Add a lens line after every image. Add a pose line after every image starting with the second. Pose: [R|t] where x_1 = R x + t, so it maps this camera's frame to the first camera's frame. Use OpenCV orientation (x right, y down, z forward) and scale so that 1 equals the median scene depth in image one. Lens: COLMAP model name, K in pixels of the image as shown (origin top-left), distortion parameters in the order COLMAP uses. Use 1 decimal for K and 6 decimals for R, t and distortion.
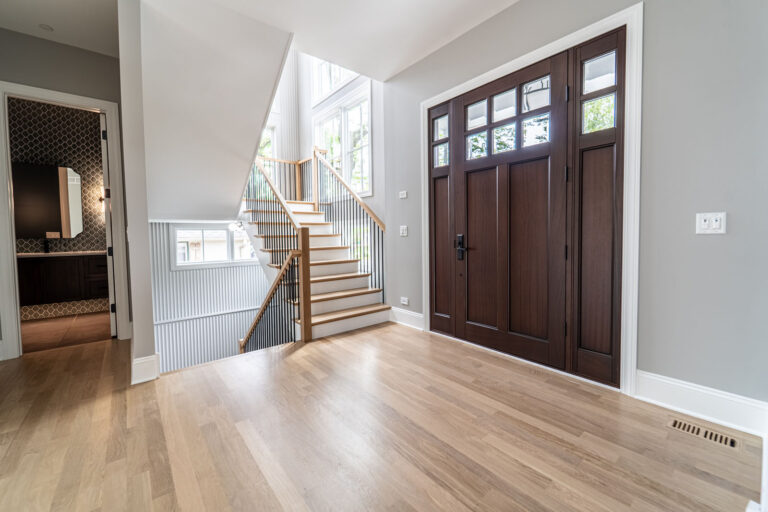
lens RADIAL K [[313.0, 0, 388.9], [0, 313.0, 247.7], [0, 0, 1]] dist [-0.000790, -0.000883]
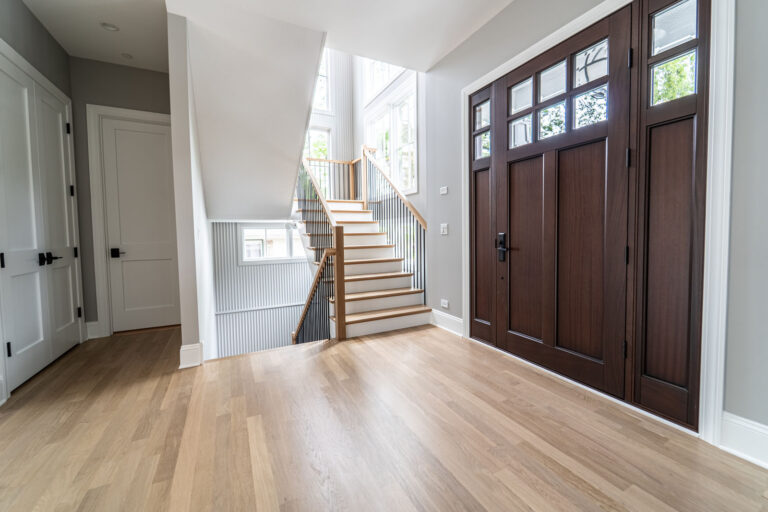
lens RADIAL K [[313.0, 0, 388.9], [0, 313.0, 247.7], [0, 0, 1]] dist [-0.000790, -0.000883]
pose [[0.977003, 0.009276, -0.213024, 0.098790], [-0.008131, 0.999947, 0.006252, -0.002911], [0.213070, -0.004376, 0.977027, 0.056377]]
